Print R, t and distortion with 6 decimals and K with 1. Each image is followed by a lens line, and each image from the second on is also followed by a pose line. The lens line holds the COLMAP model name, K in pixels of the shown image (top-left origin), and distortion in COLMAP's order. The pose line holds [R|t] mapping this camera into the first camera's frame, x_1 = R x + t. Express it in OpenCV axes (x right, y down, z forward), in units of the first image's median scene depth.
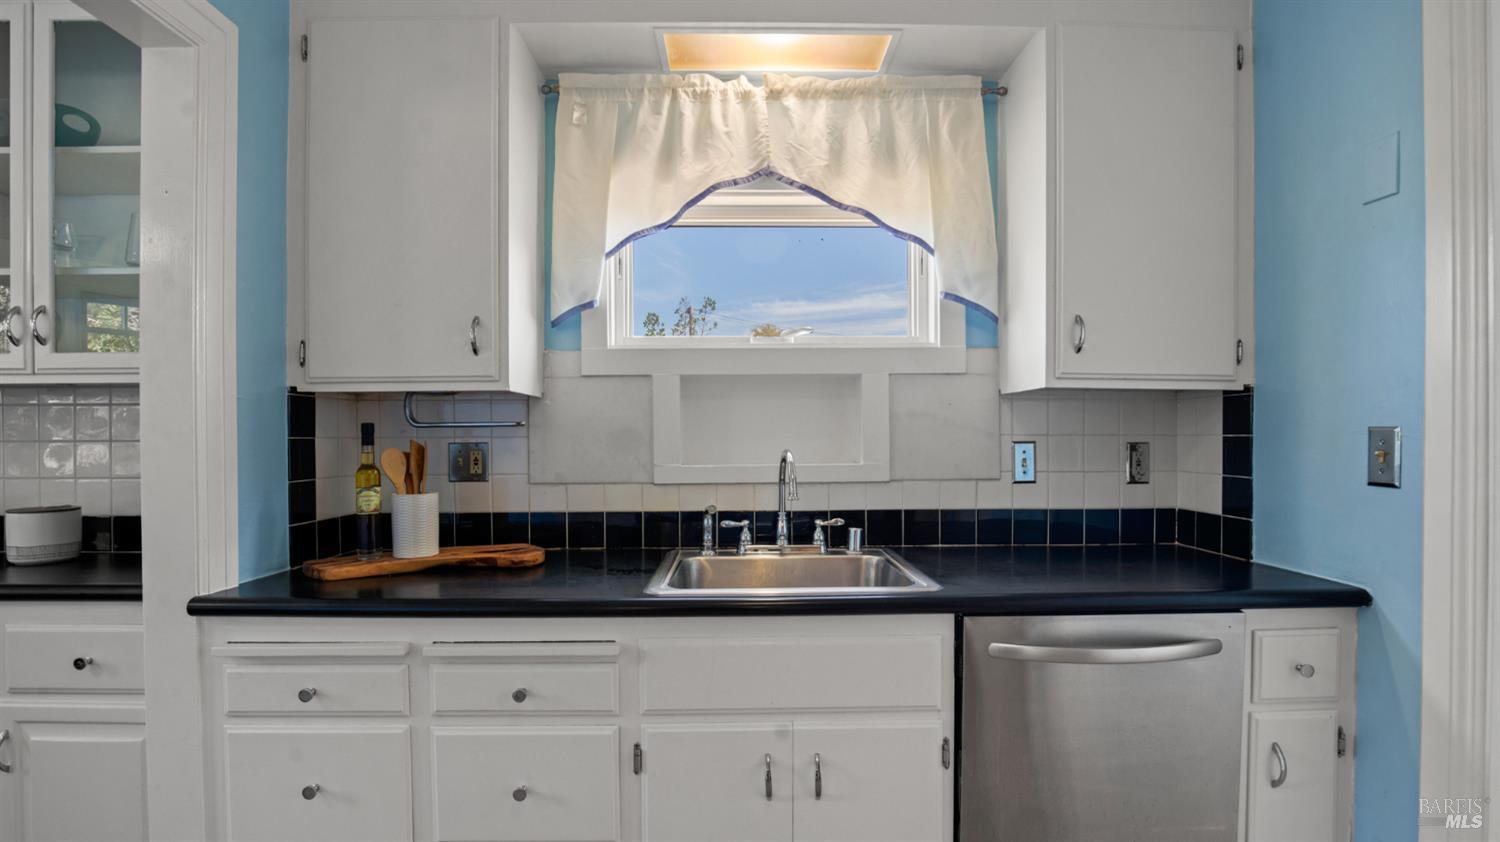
lens RADIAL K [[701.6, 0, 755.7], [0, 701.6, 441.5], [0, 0, 1]] dist [-0.036739, 0.007722]
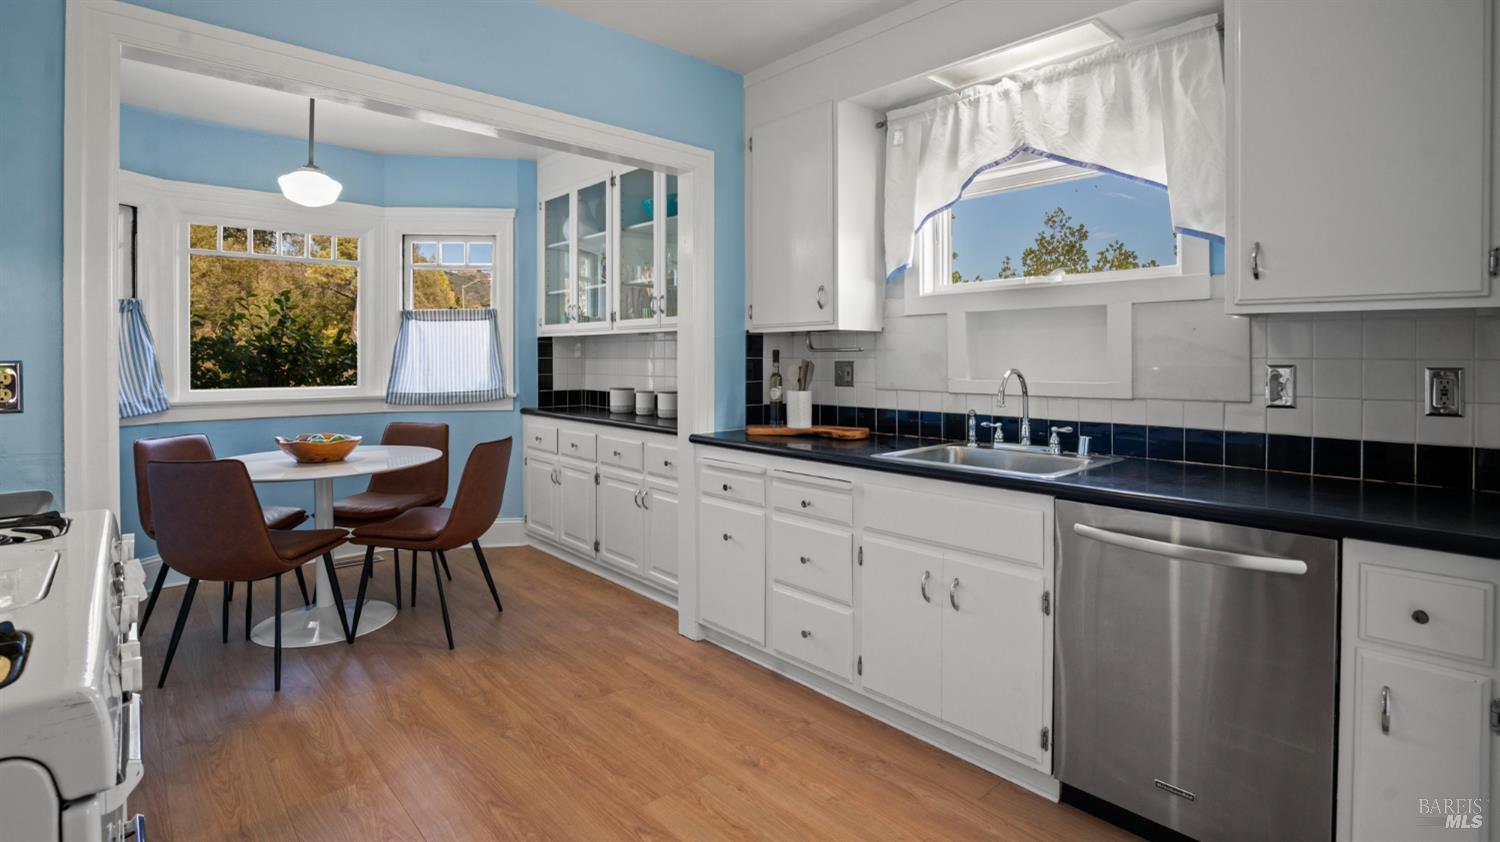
lens RADIAL K [[711.9, 0, 749.4], [0, 711.9, 360.6], [0, 0, 1]] dist [-0.031379, 0.000408]
pose [[0.659417, 0.007856, -0.751737, 0.669792], [-0.007808, 0.999963, 0.003600, -0.004454], [0.751737, 0.003496, 0.659454, -0.217919]]
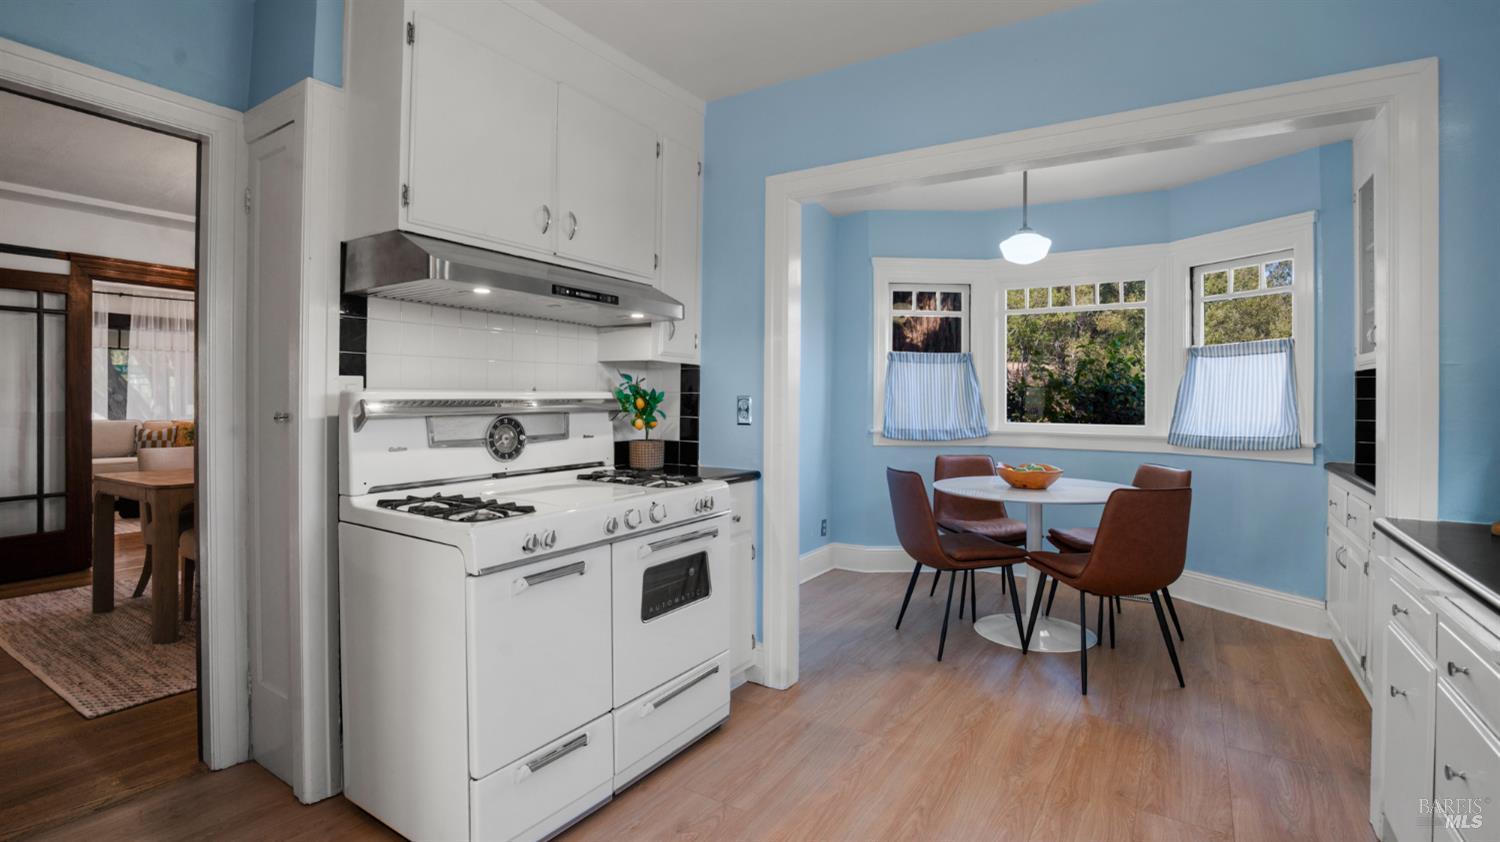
lens RADIAL K [[688.8, 0, 755.6], [0, 688.8, 398.2], [0, 0, 1]] dist [-0.026905, 0.001070]
pose [[-0.556059, 0.003505, -0.831136, 0.684267], [-0.009596, 0.999897, 0.010637, -0.003937], [0.831088, 0.013890, -0.555968, 0.515682]]
